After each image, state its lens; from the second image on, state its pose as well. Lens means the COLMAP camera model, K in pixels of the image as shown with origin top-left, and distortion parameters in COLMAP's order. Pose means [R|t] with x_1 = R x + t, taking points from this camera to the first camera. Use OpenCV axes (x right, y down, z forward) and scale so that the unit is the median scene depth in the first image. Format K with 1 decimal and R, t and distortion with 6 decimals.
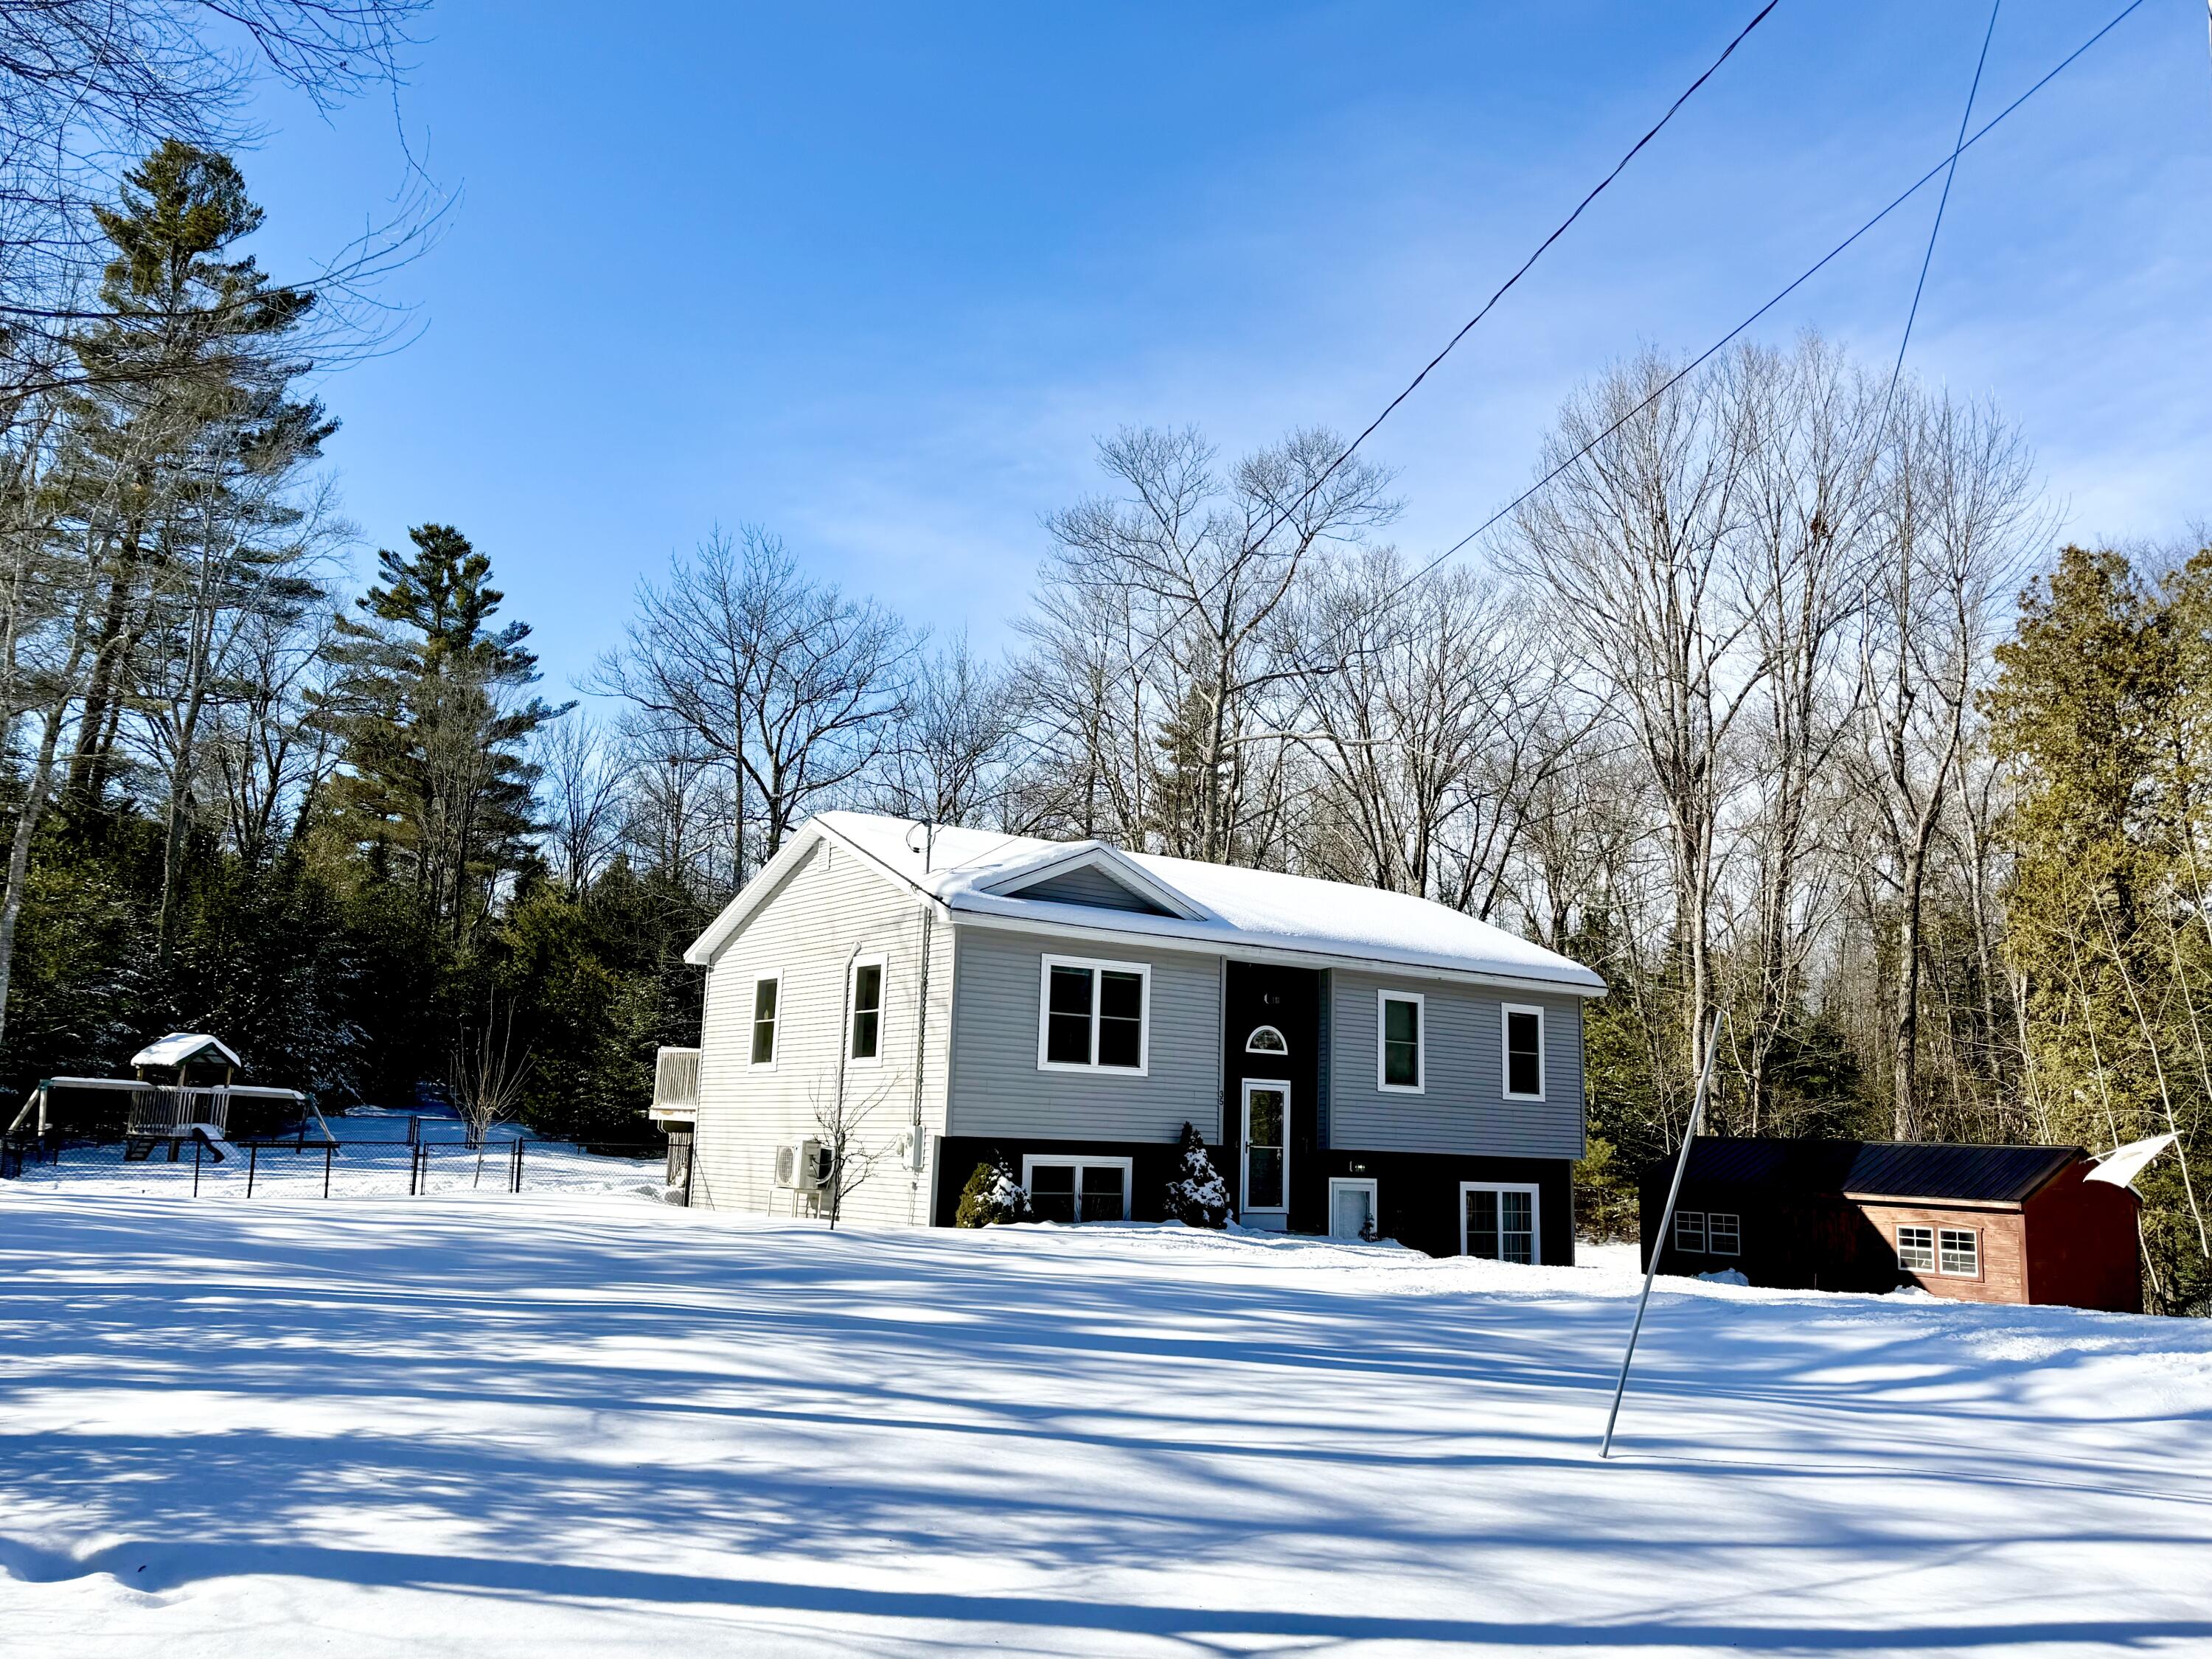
lens RADIAL K [[1795.6, 0, 1108.3], [0, 1795.6, 833.0], [0, 0, 1]] dist [0.008369, 0.000288]
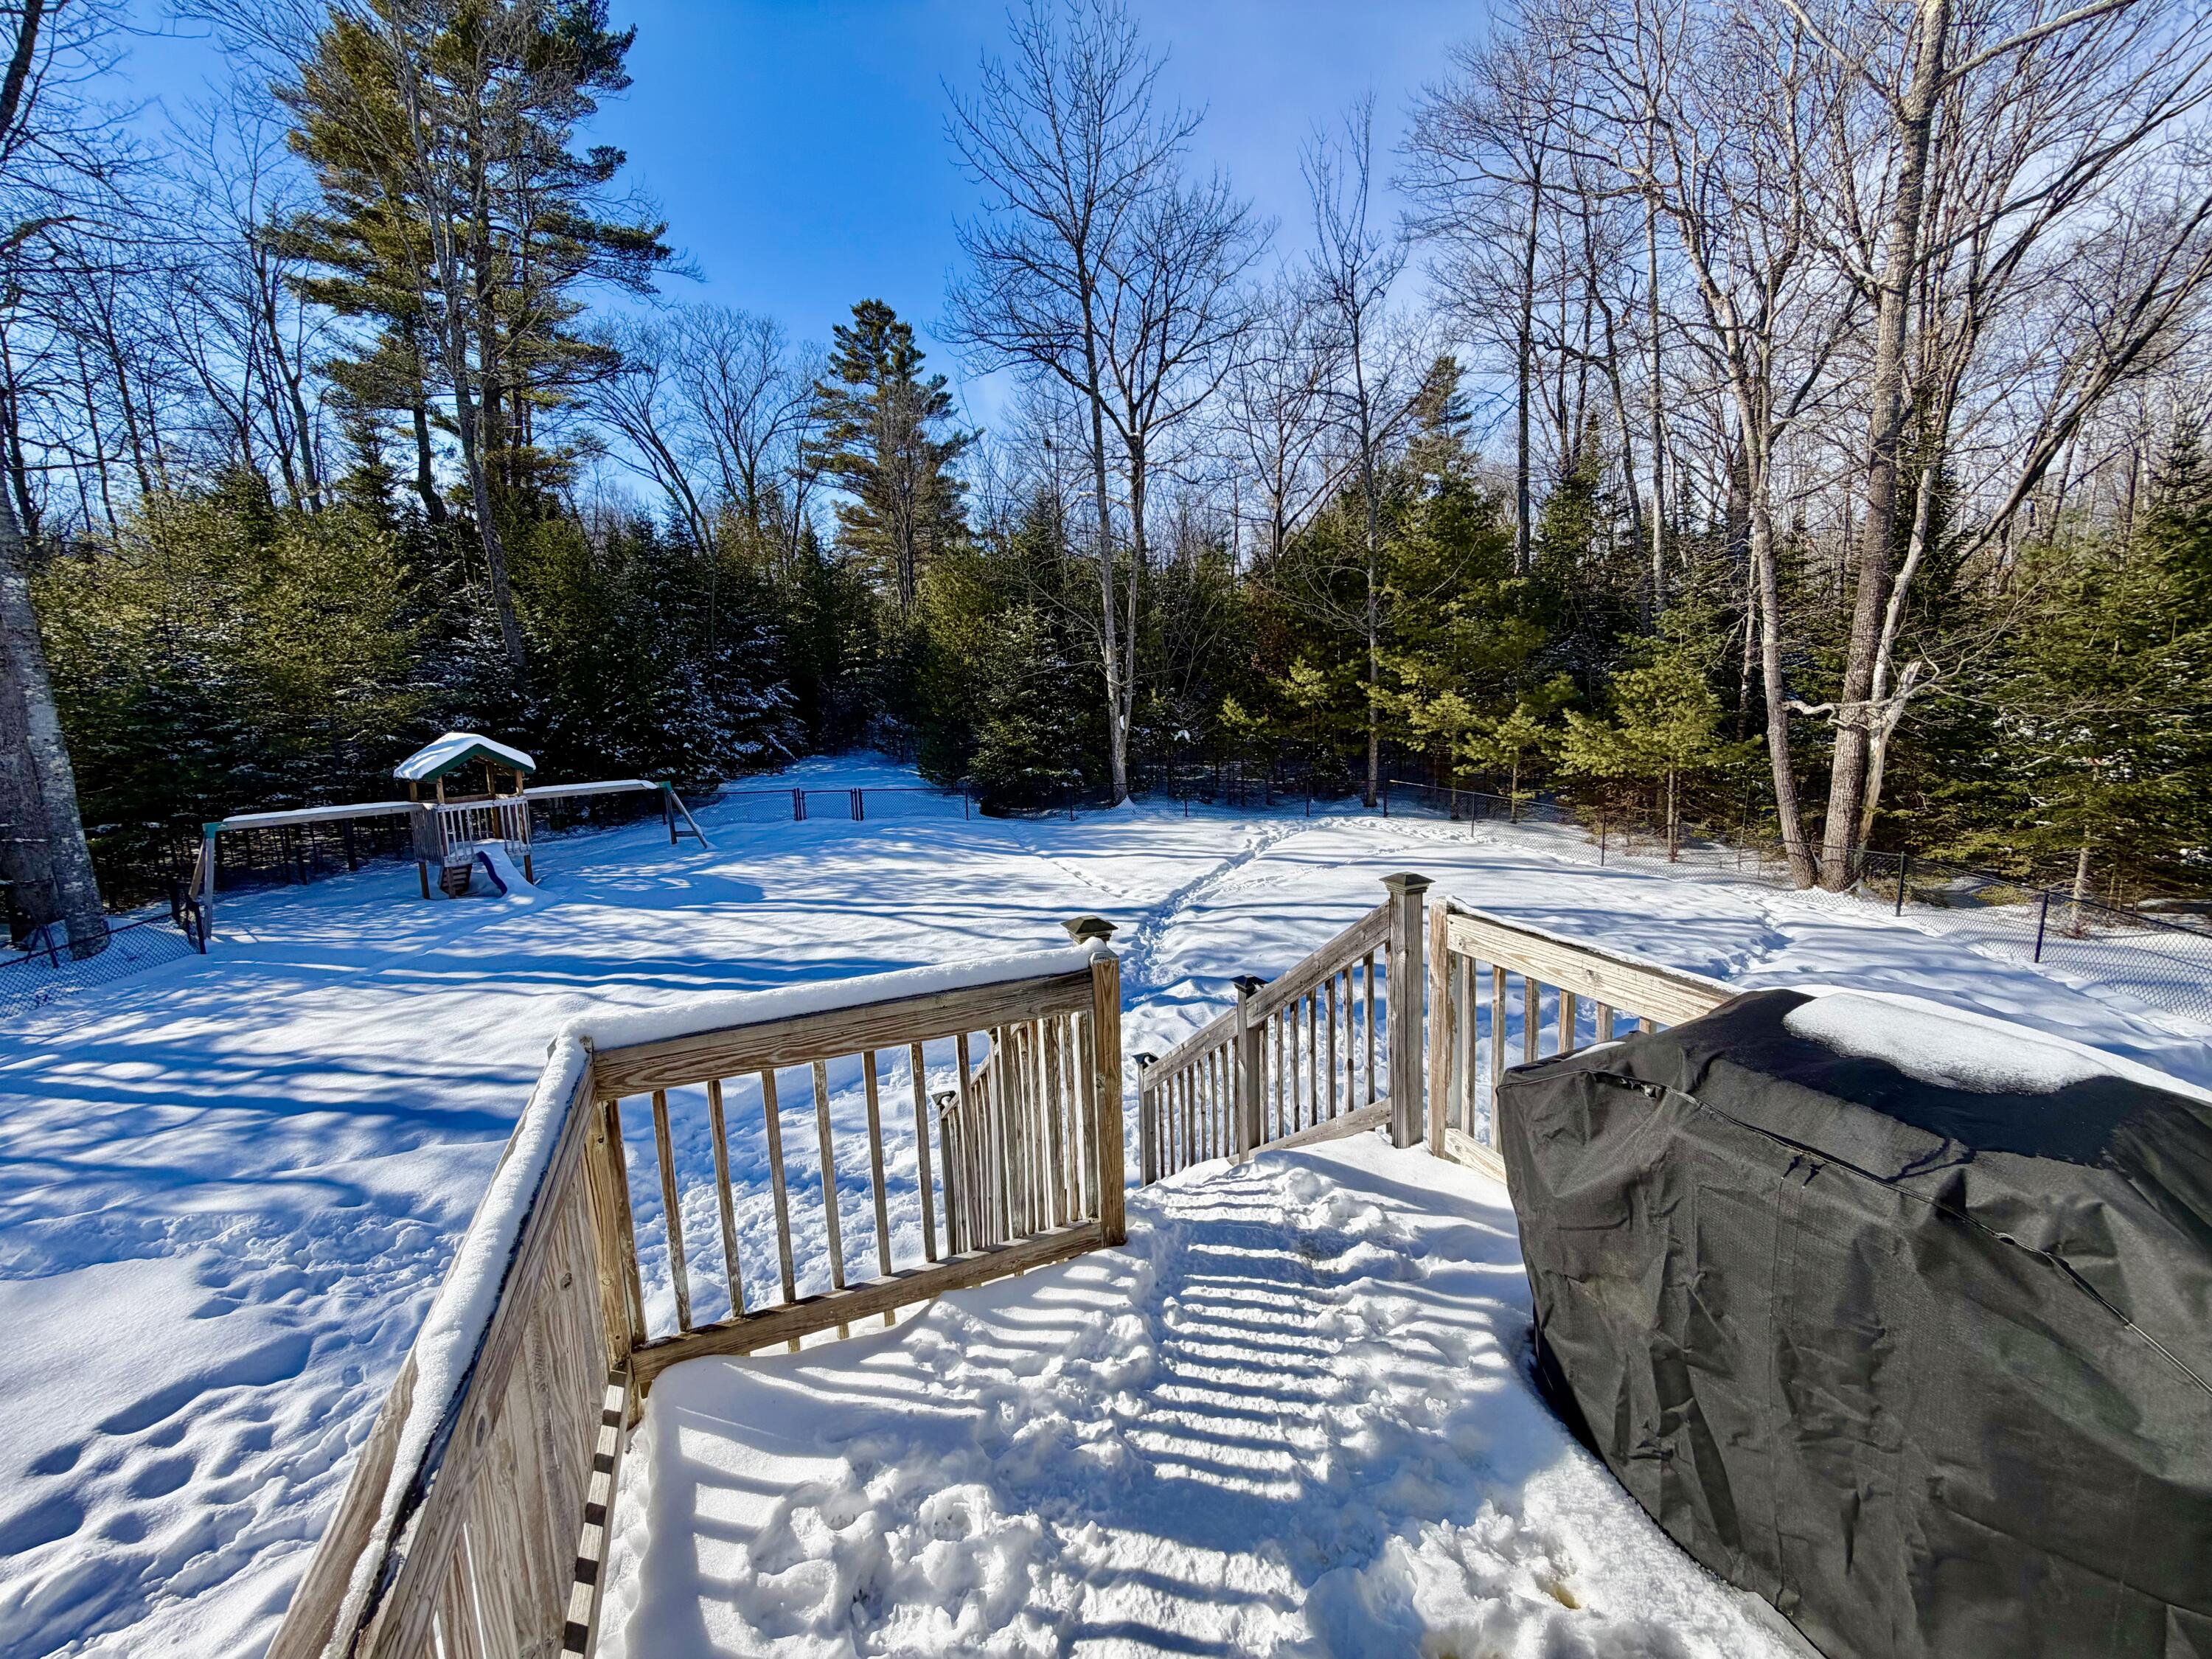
lens RADIAL K [[887.1, 0, 1103.1], [0, 887.1, 831.3], [0, 0, 1]] dist [0.002036, -0.000252]
pose [[0.973769, -0.027649, -0.225853, -0.089521], [0.097283, 0.947885, 0.303397, 0.038484], [0.205694, -0.317410, 0.925711, 0.436011]]
